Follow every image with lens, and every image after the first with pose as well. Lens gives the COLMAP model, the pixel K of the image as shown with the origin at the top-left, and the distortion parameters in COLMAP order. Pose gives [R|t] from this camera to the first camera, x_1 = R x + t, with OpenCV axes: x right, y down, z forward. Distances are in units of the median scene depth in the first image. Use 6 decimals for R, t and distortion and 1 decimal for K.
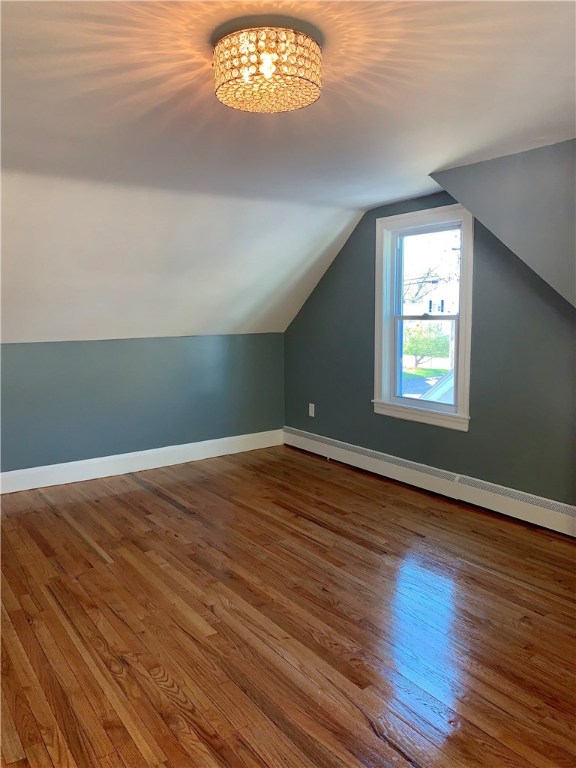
lens RADIAL K [[585.5, 0, 290.1], [0, 585.5, 377.1], [0, 0, 1]] dist [0.043095, -0.051611]
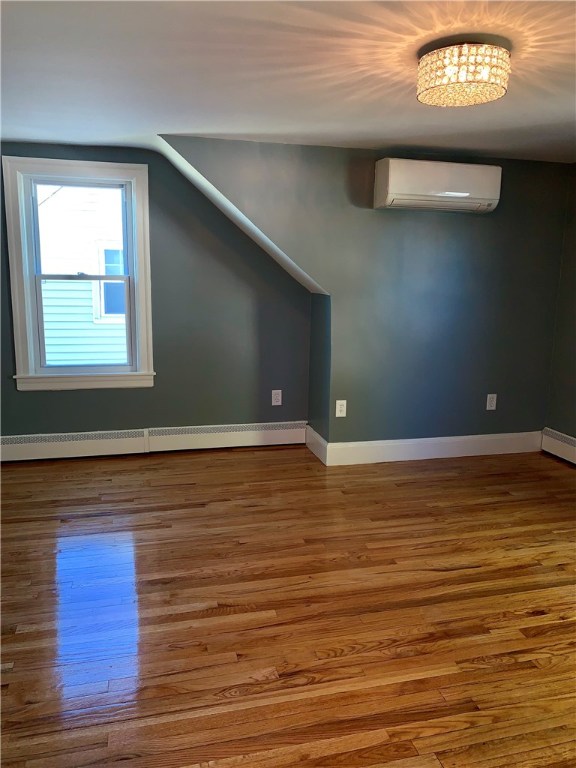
lens RADIAL K [[585.5, 0, 290.1], [0, 585.5, 377.1], [0, 0, 1]] dist [0.043095, -0.051611]
pose [[0.359066, -0.150856, 0.921040, -0.593472], [0.089023, 0.987887, 0.127099, -0.037404], [-0.929057, 0.036357, 0.368146, 0.386187]]
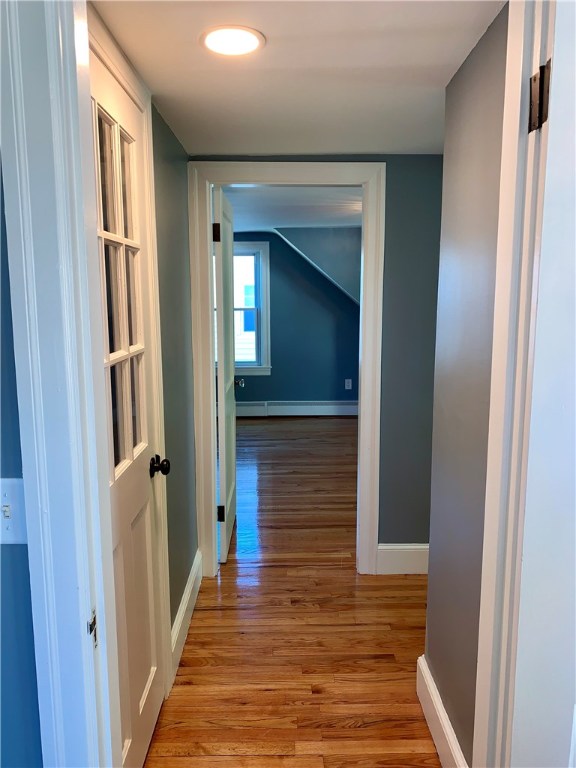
lens RADIAL K [[585.5, 0, 290.1], [0, 585.5, 377.1], [0, 0, 1]] dist [0.043095, -0.051611]
pose [[0.557884, -0.120852, 0.821073, -1.101621], [0.100937, 0.991877, 0.077410, -0.030496], [-0.823758, 0.039691, 0.565551, -0.022699]]
